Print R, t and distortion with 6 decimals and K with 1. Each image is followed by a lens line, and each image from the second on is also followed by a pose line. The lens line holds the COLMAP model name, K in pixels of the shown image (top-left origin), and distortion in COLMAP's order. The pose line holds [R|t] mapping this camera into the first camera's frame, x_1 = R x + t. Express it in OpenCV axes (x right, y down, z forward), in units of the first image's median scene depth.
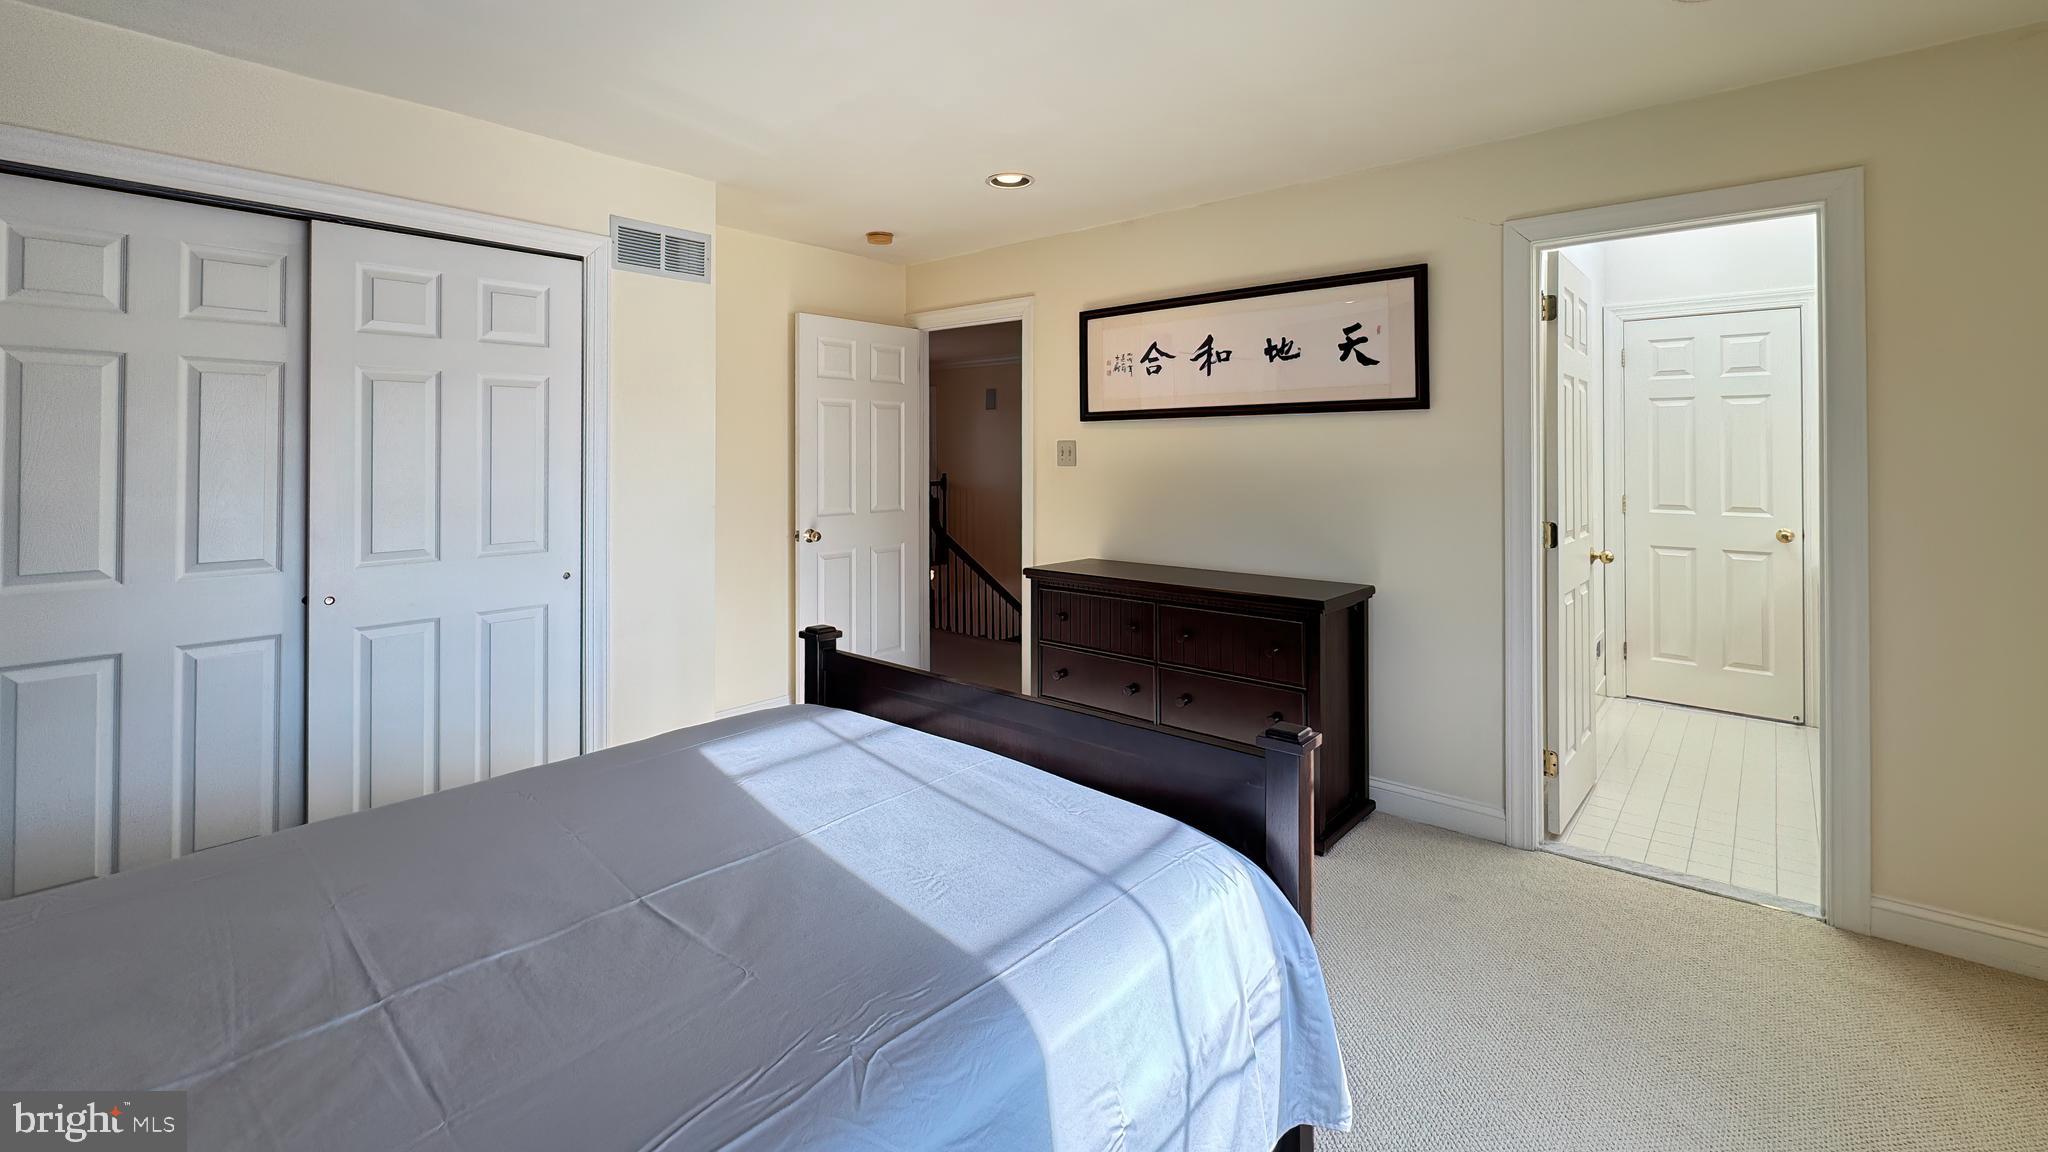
lens RADIAL K [[821.8, 0, 1085.7], [0, 821.8, 444.4], [0, 0, 1]] dist [0.001064, 0.000146]
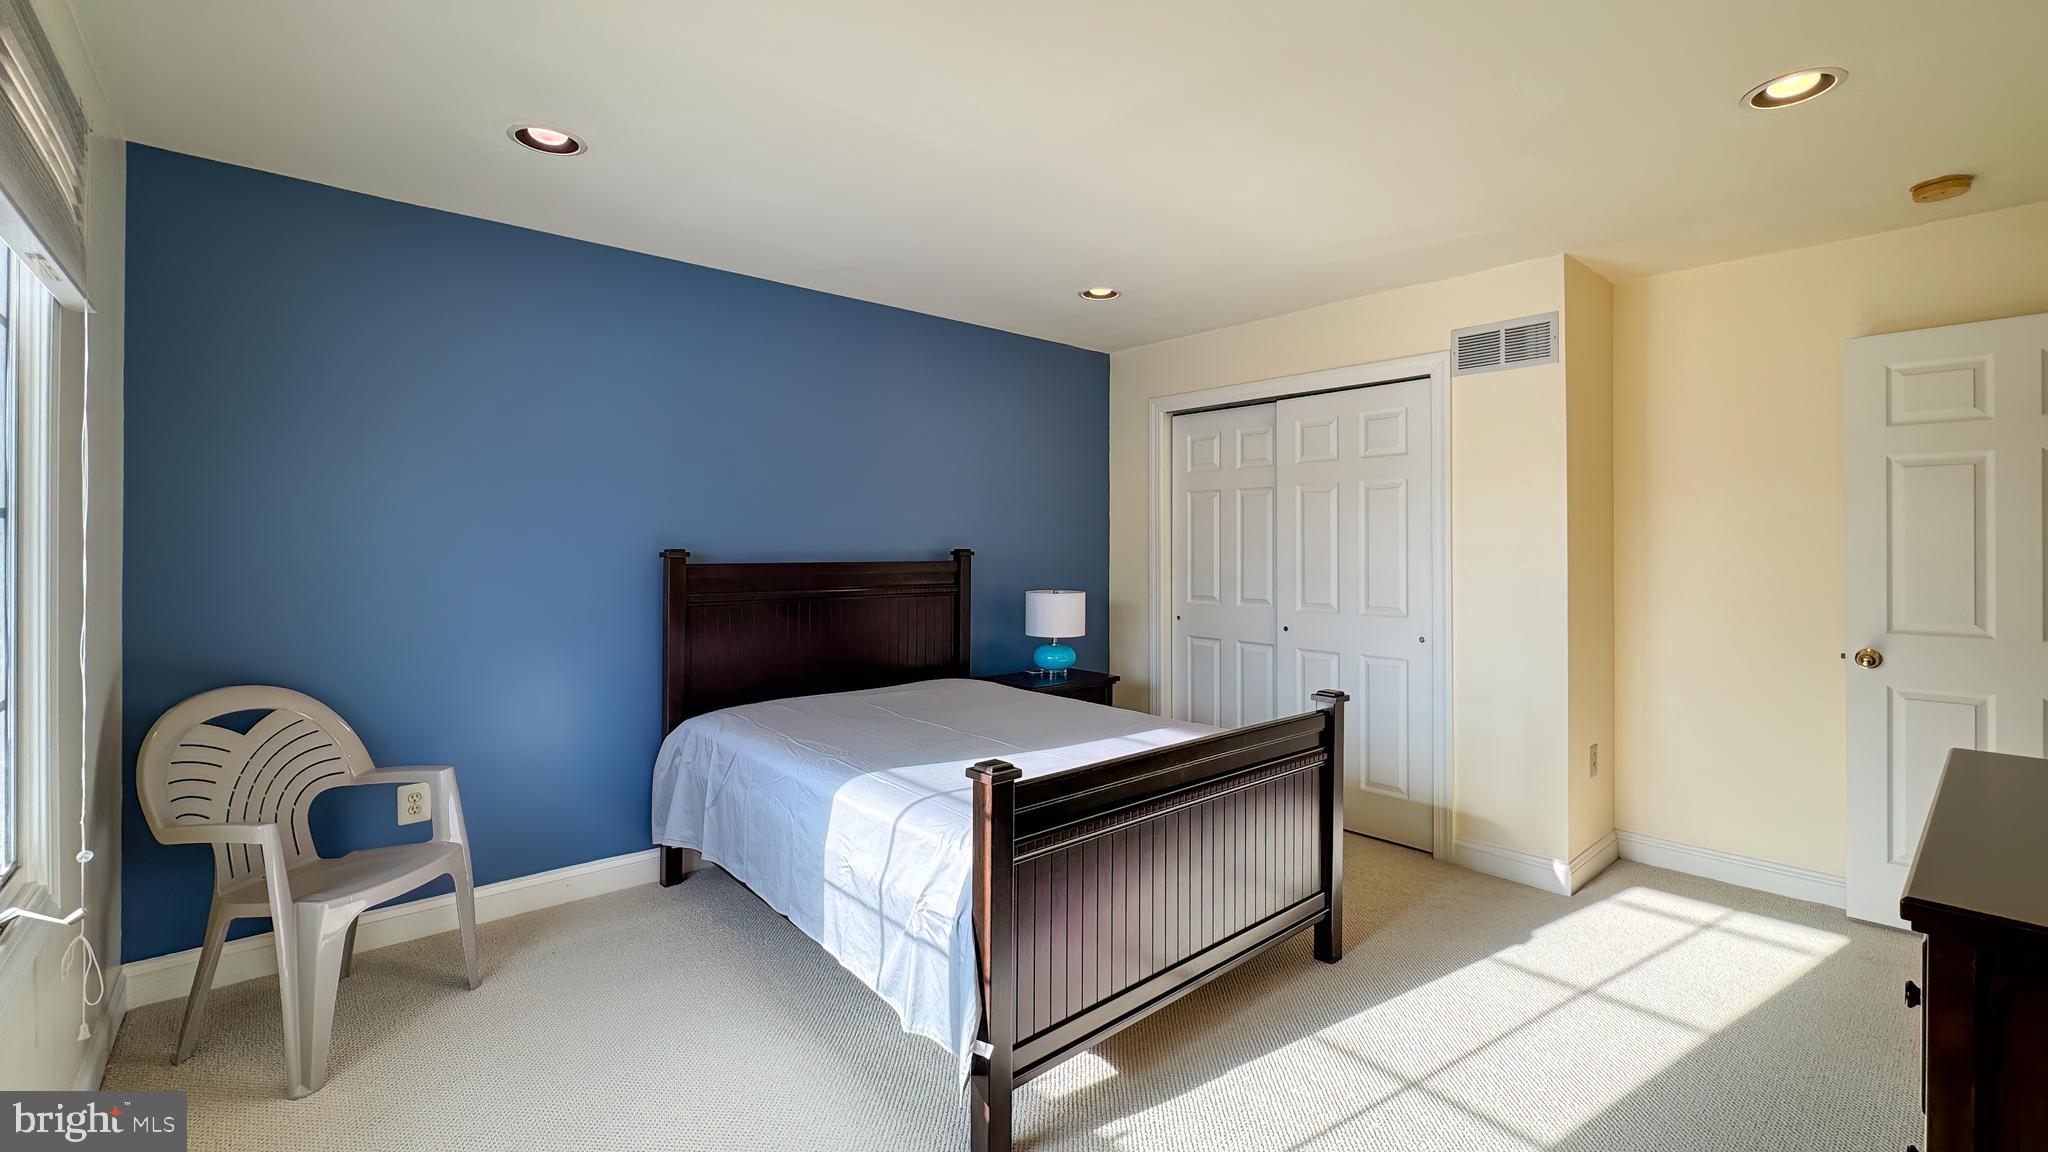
lens RADIAL K [[787.2, 0, 965.3], [0, 787.2, 536.5], [0, 0, 1]] dist [-0.000300, -0.000006]
pose [[-0.159563, -0.002963, -0.987183, 0.669993], [0.008539, 0.999954, -0.004382, 0.006798], [0.987151, -0.009129, -0.159531, 0.553452]]
